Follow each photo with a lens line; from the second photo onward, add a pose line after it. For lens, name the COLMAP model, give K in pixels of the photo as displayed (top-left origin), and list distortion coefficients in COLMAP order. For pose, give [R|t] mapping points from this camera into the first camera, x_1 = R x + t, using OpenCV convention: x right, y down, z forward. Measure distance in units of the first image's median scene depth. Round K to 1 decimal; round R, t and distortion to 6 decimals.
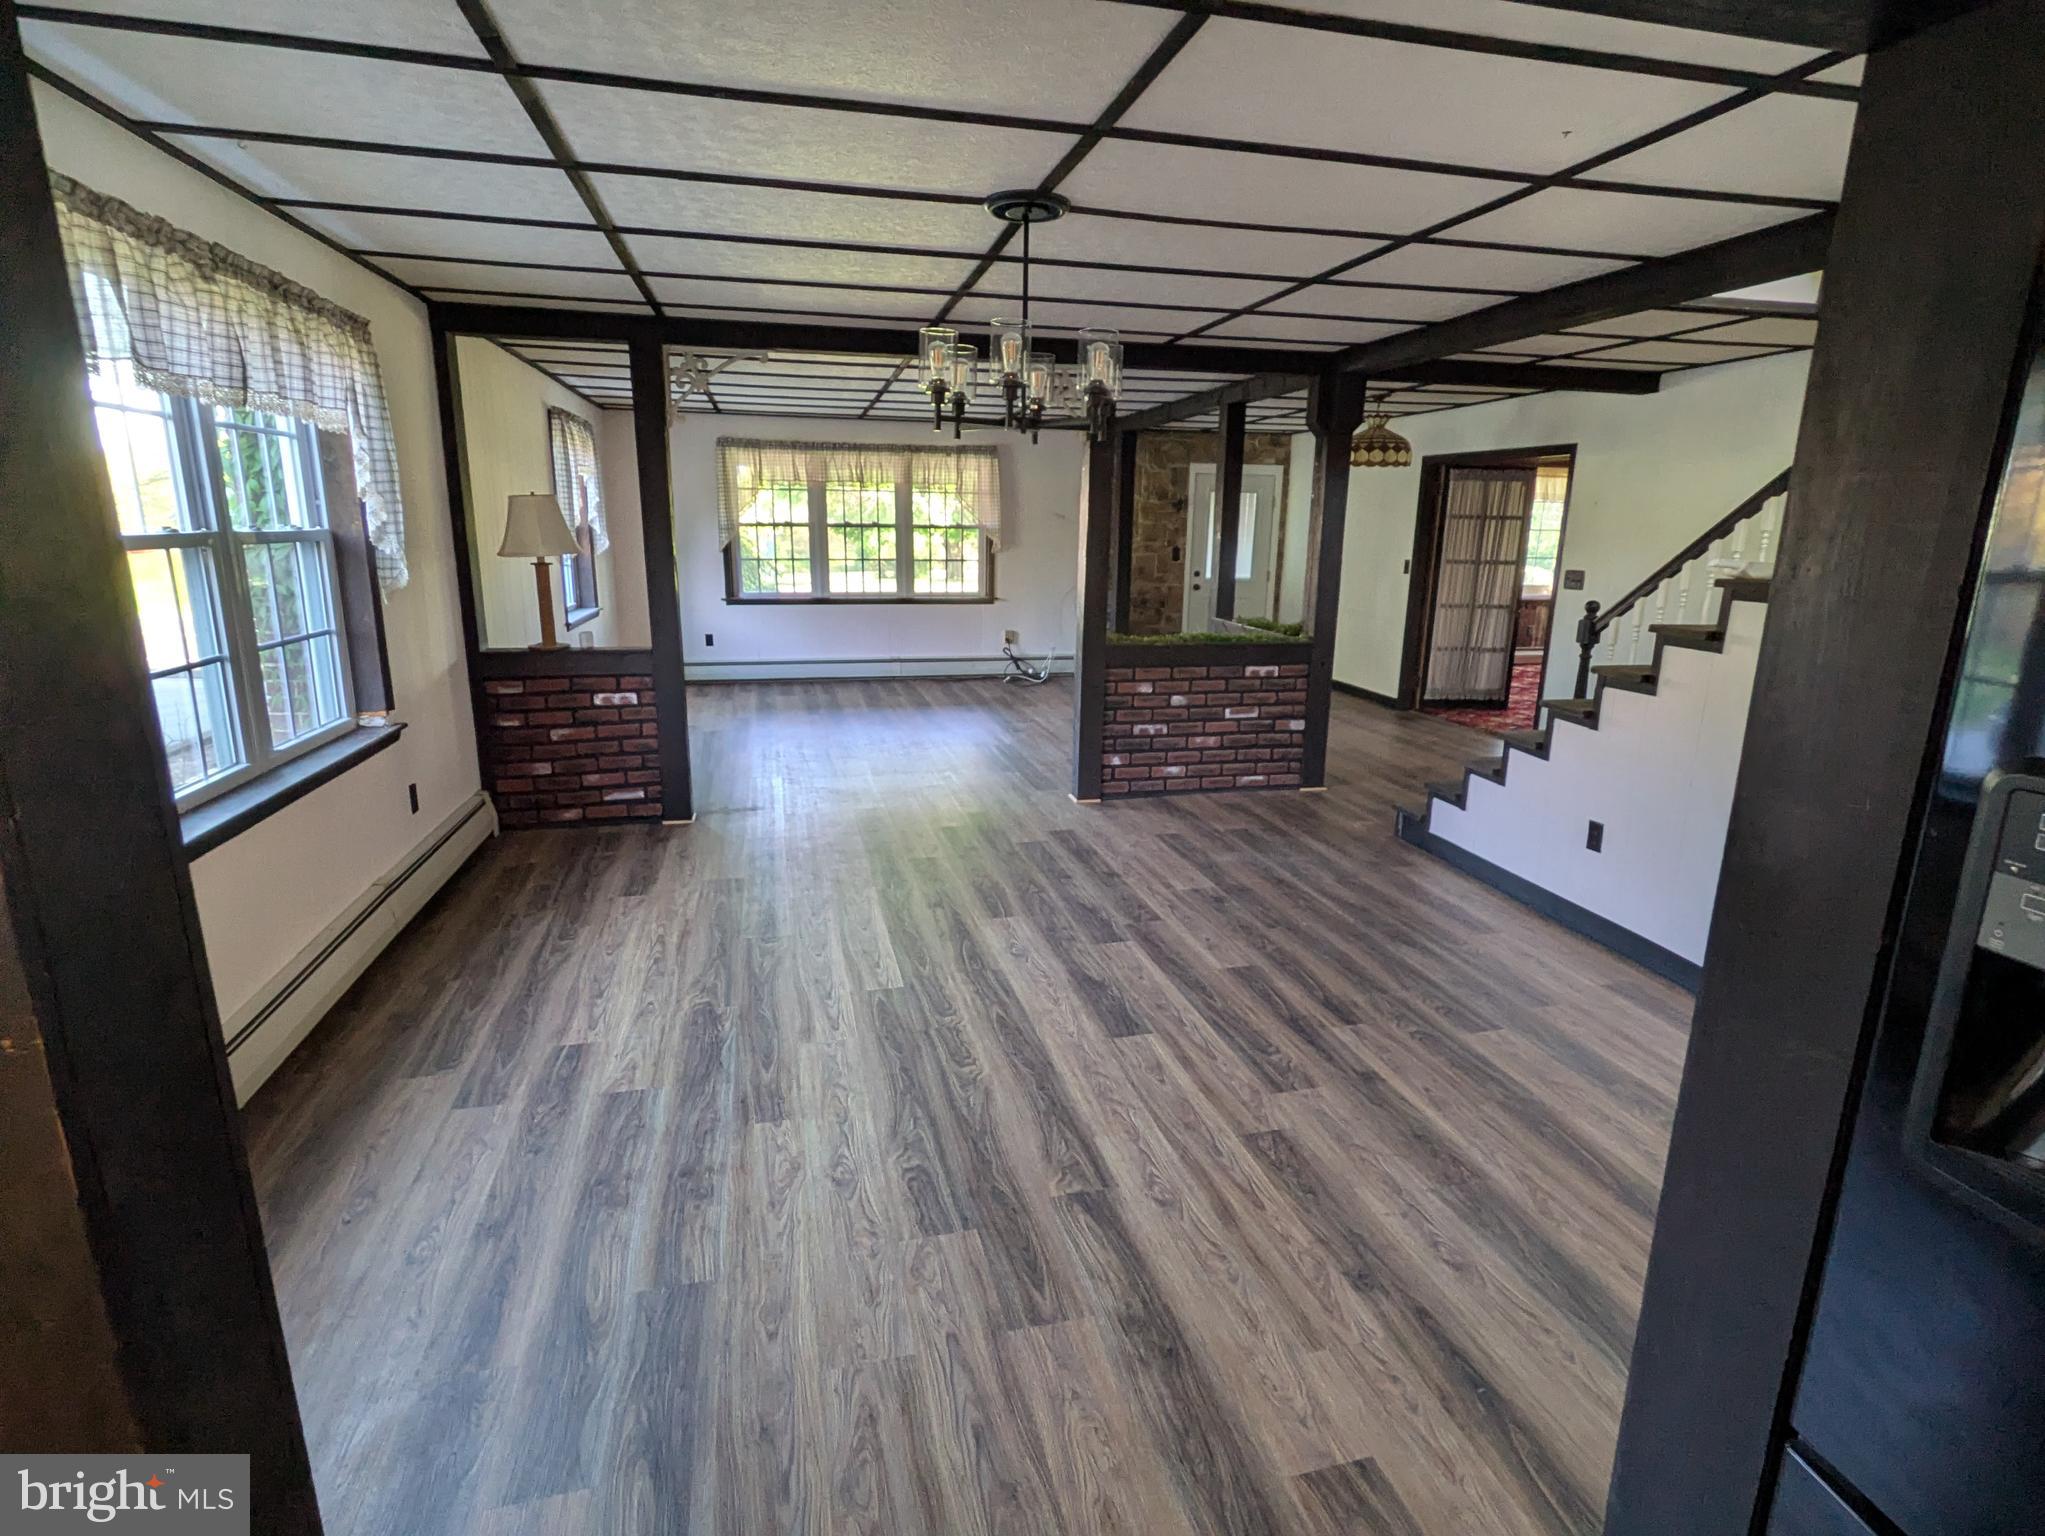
lens RADIAL K [[1002.7, 0, 1009.8], [0, 1002.7, 765.1], [0, 0, 1]] dist [0.001769, -0.002667]
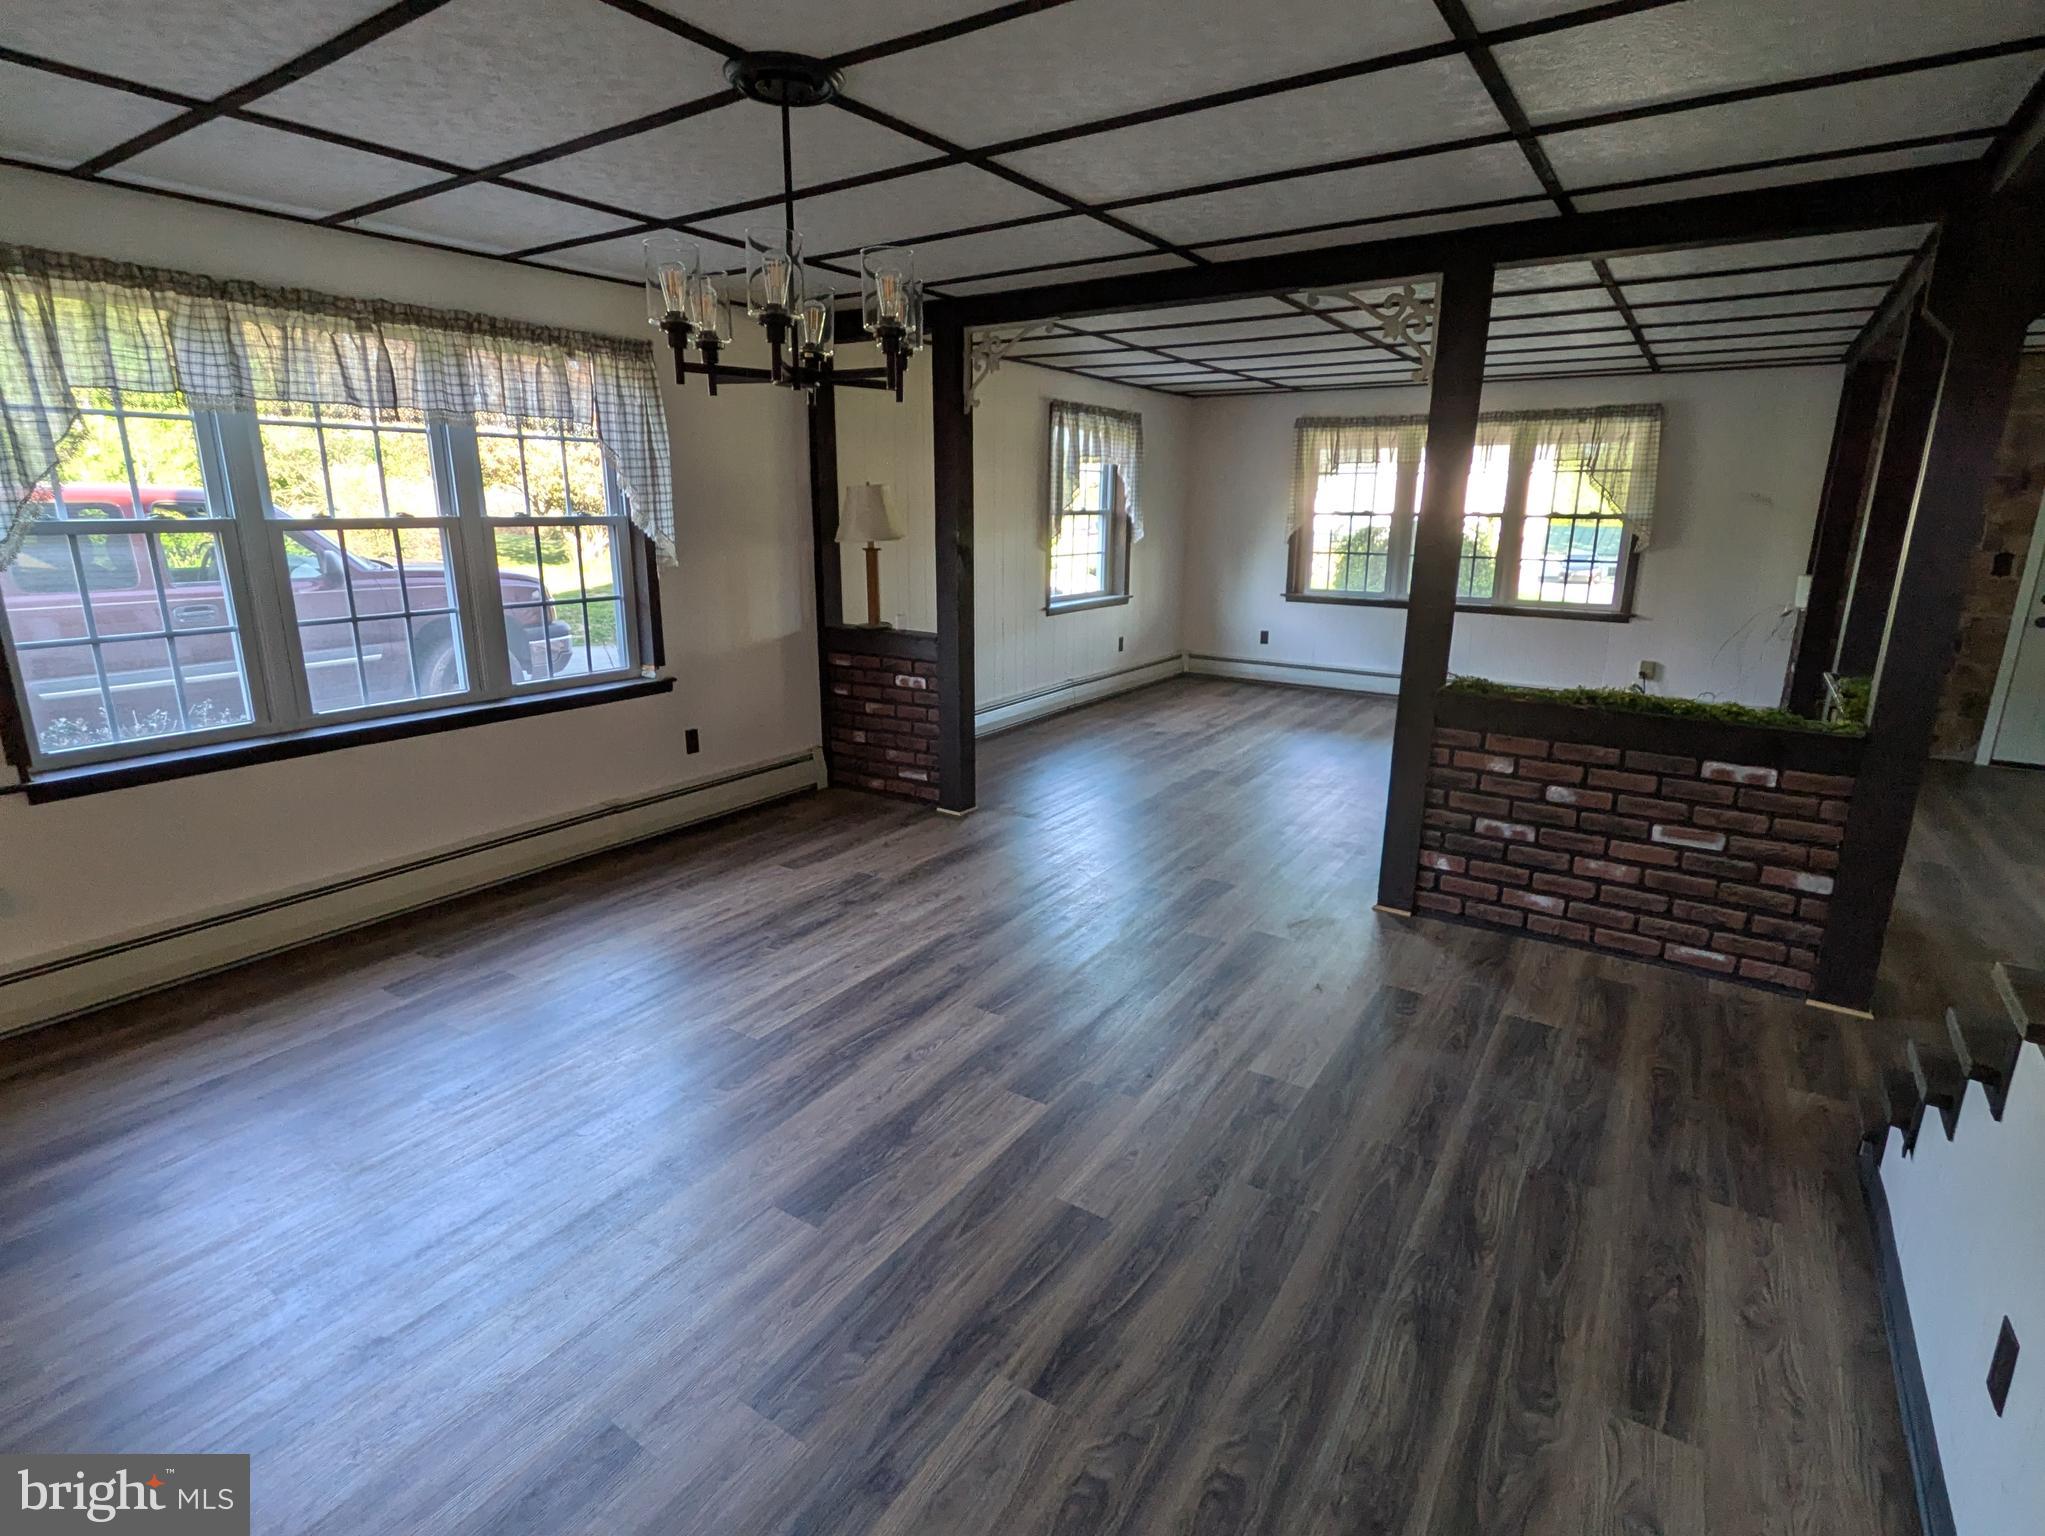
lens RADIAL K [[1002.7, 0, 1022.4], [0, 1002.7, 759.5], [0, 0, 1]] dist [0.001769, -0.002667]
pose [[0.680172, 0.175072, -0.711840, 0.387919], [-0.172995, 0.981970, 0.076210, -0.076860], [0.712348, 0.071309, 0.698195, 0.330669]]
